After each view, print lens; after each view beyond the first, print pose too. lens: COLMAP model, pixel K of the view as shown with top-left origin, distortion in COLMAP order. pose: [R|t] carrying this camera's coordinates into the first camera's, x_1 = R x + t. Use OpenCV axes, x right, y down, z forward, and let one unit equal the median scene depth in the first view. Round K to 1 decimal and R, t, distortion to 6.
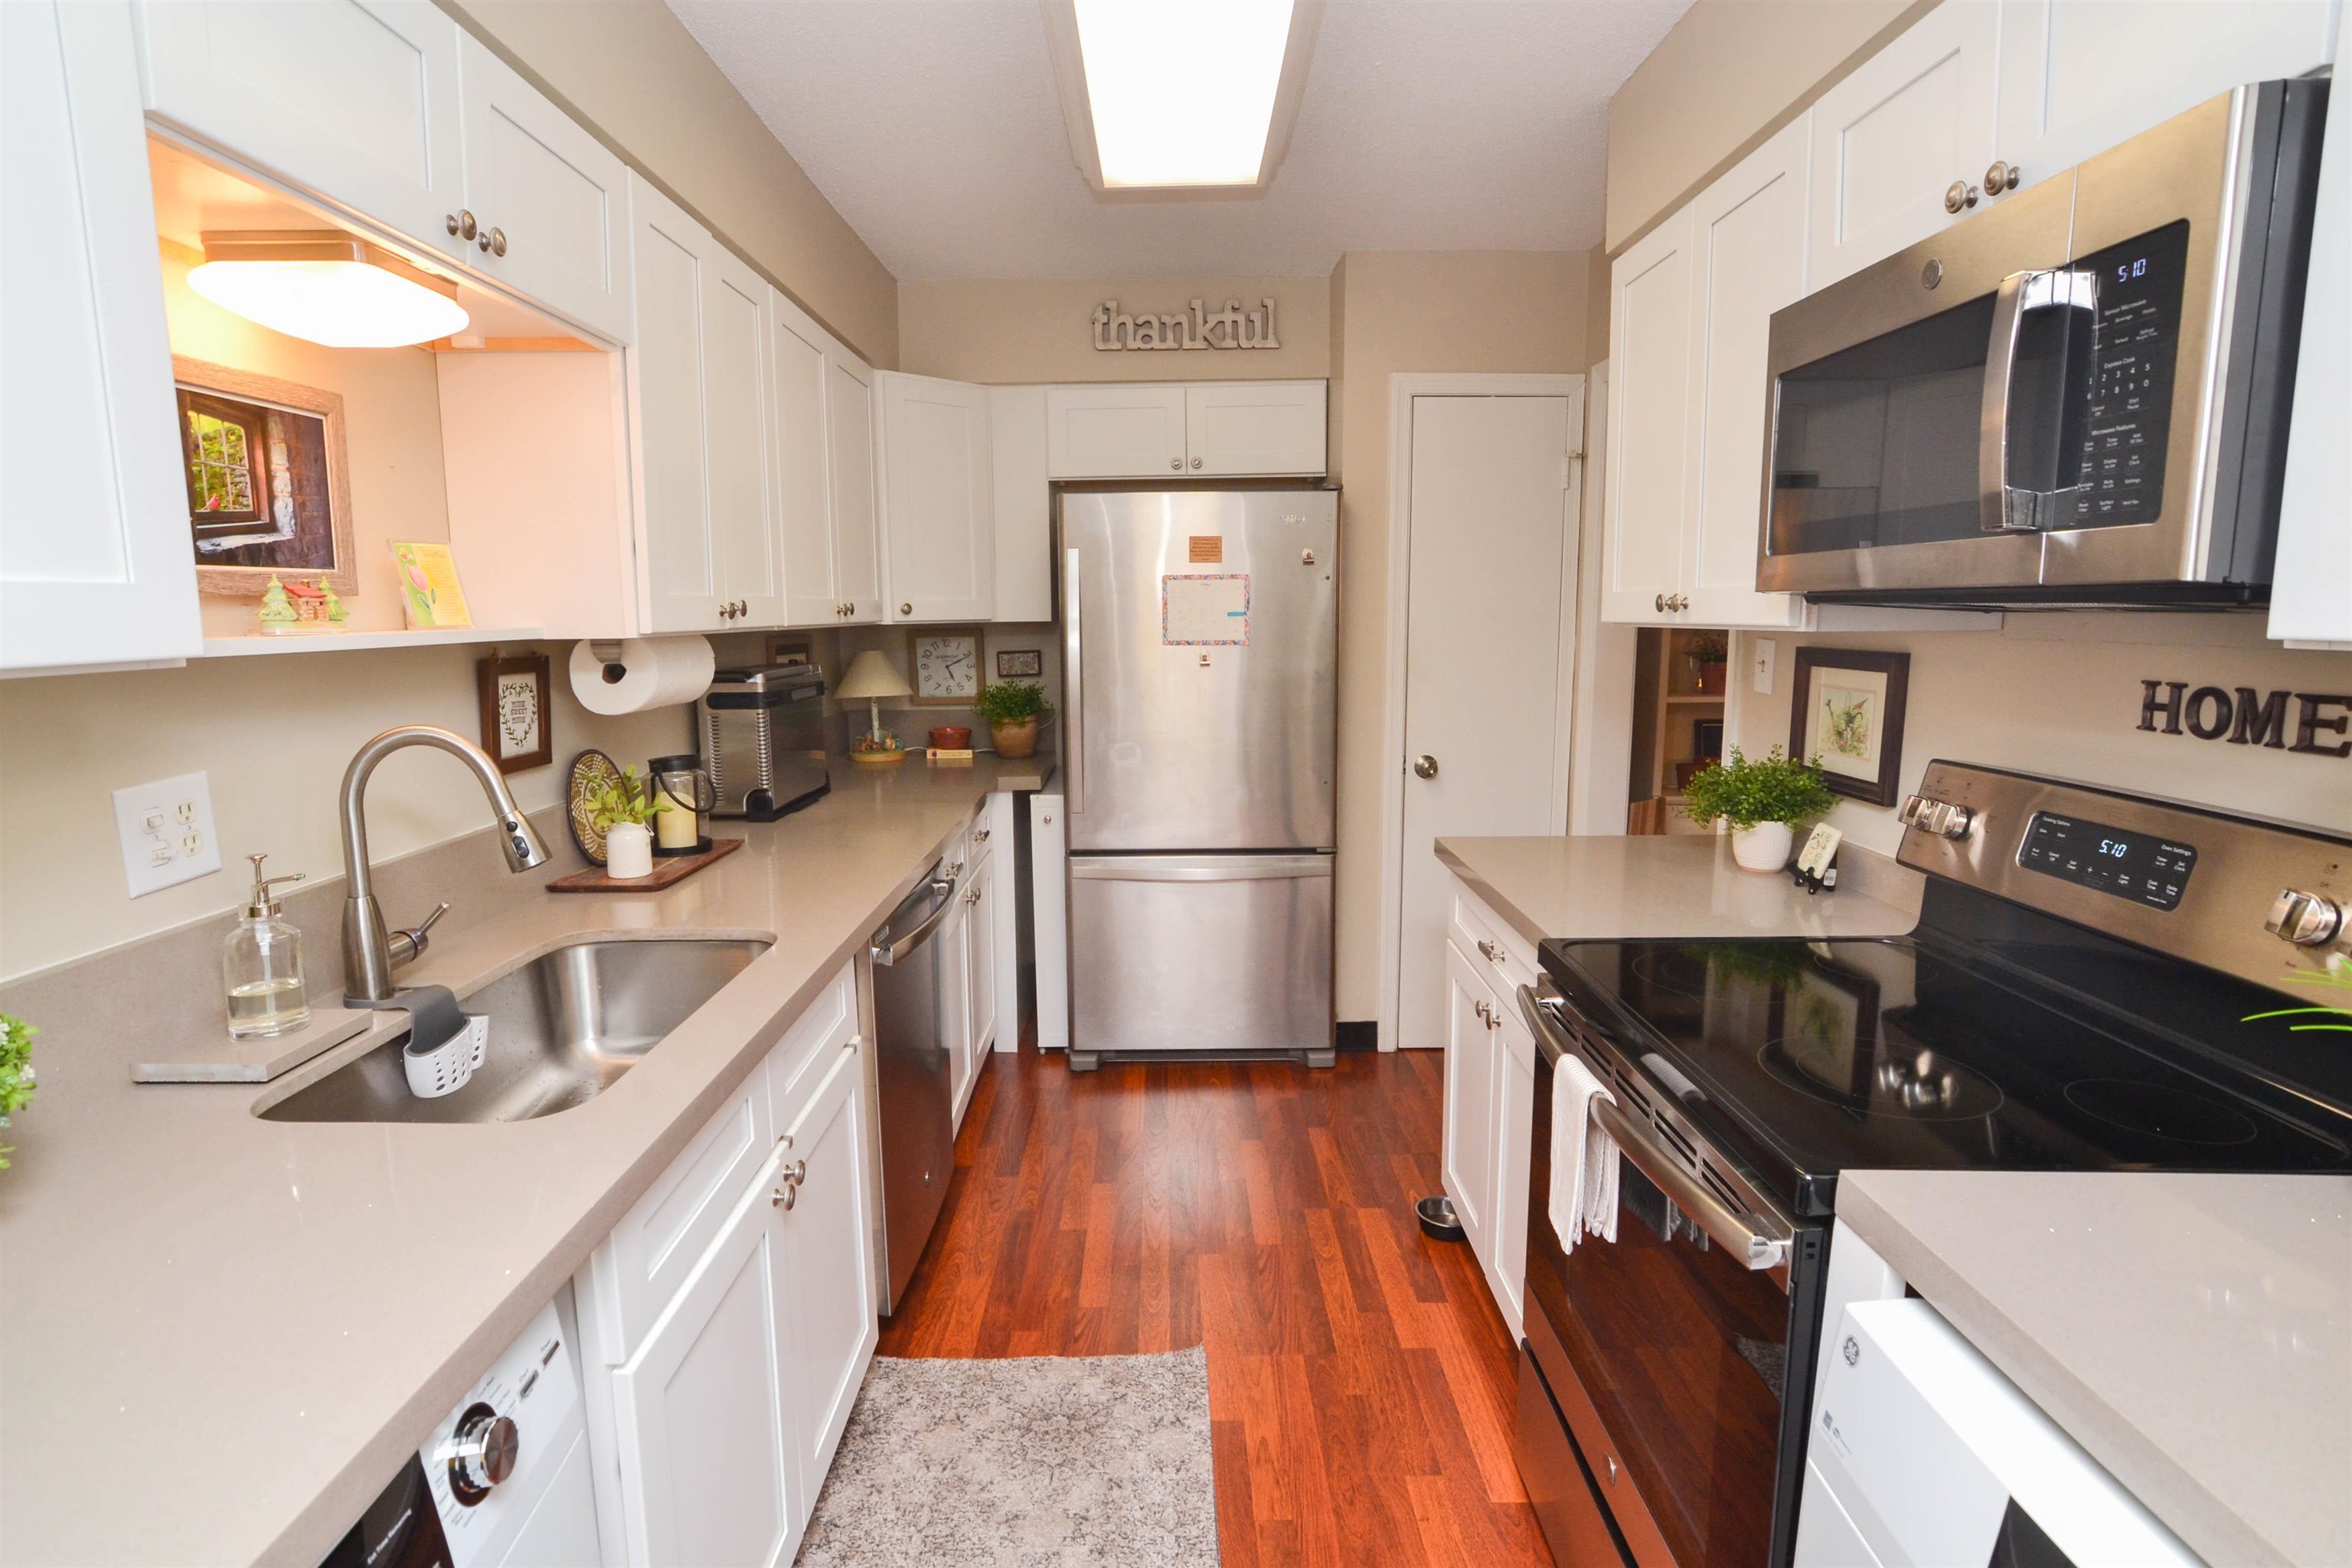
lens RADIAL K [[1173.1, 0, 1151.3], [0, 1173.1, 772.6], [0, 0, 1]] dist [0.000938, 0.000027]
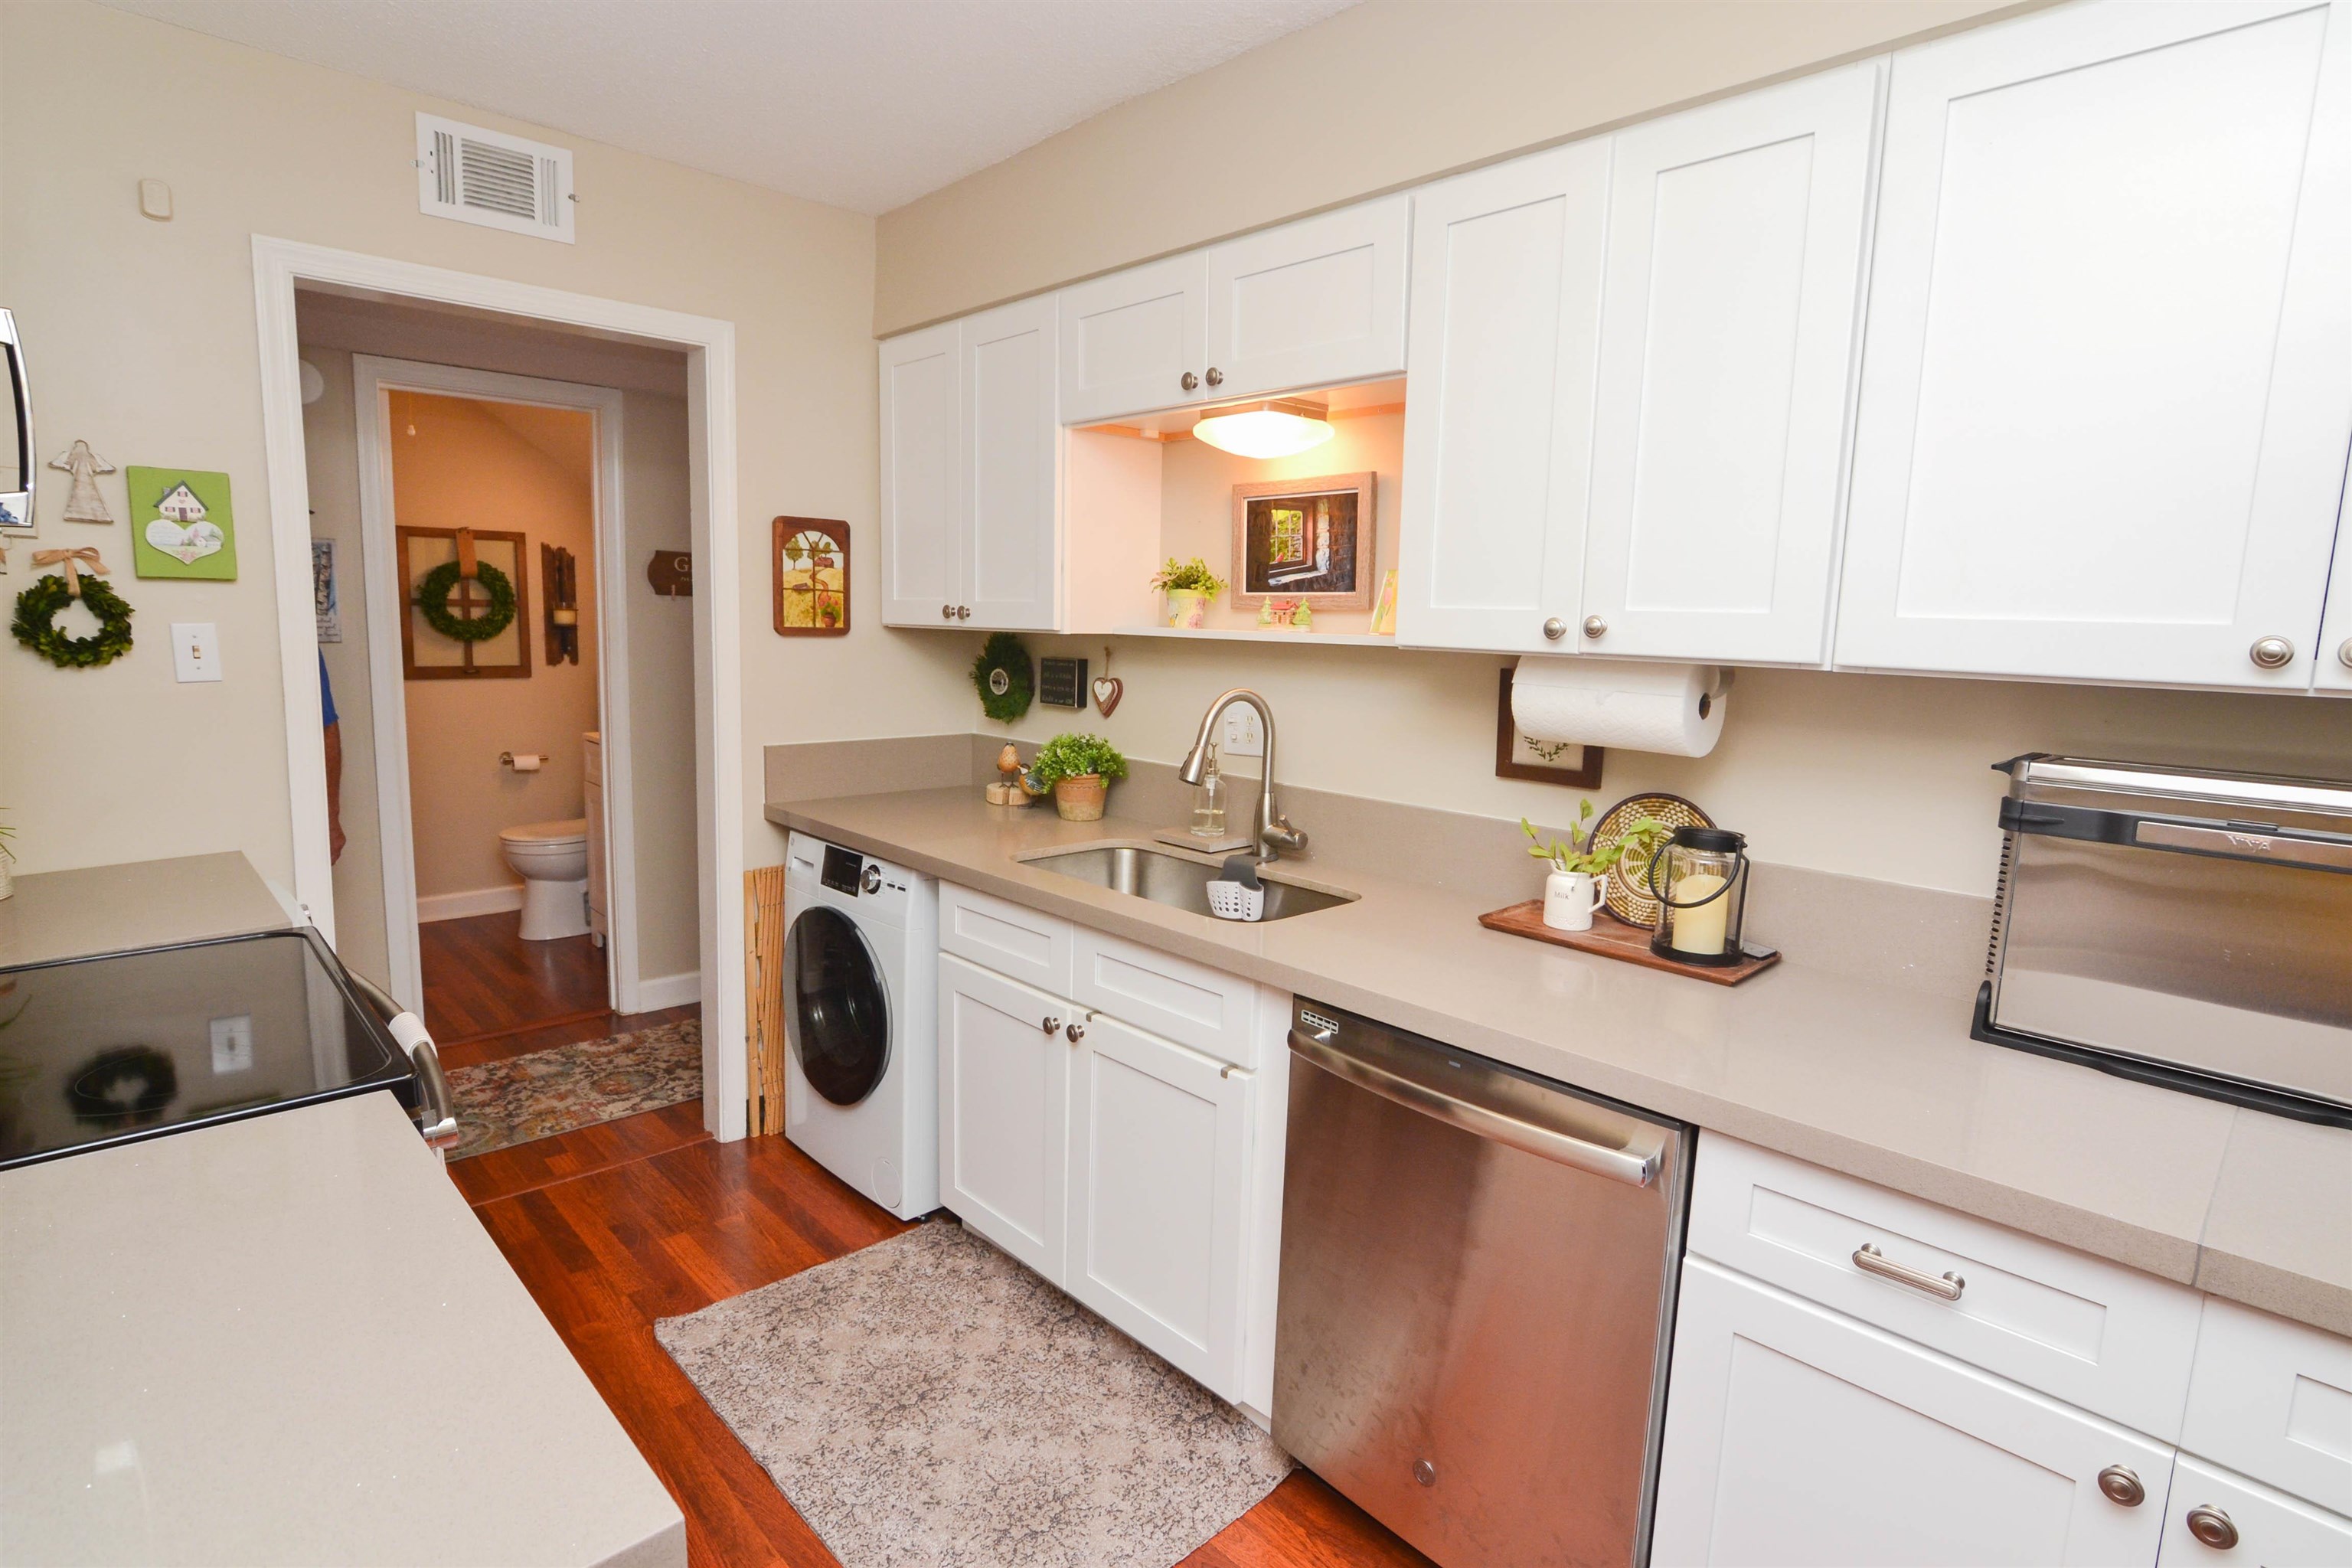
lens RADIAL K [[1173.1, 0, 1151.3], [0, 1173.1, 772.6], [0, 0, 1]] dist [0.000938, 0.000027]
pose [[-0.724988, 0.079953, -0.684105, 0.561605], [-0.116610, 0.964653, 0.236320, -0.289225], [0.678819, 0.251103, -0.690038, 2.019627]]
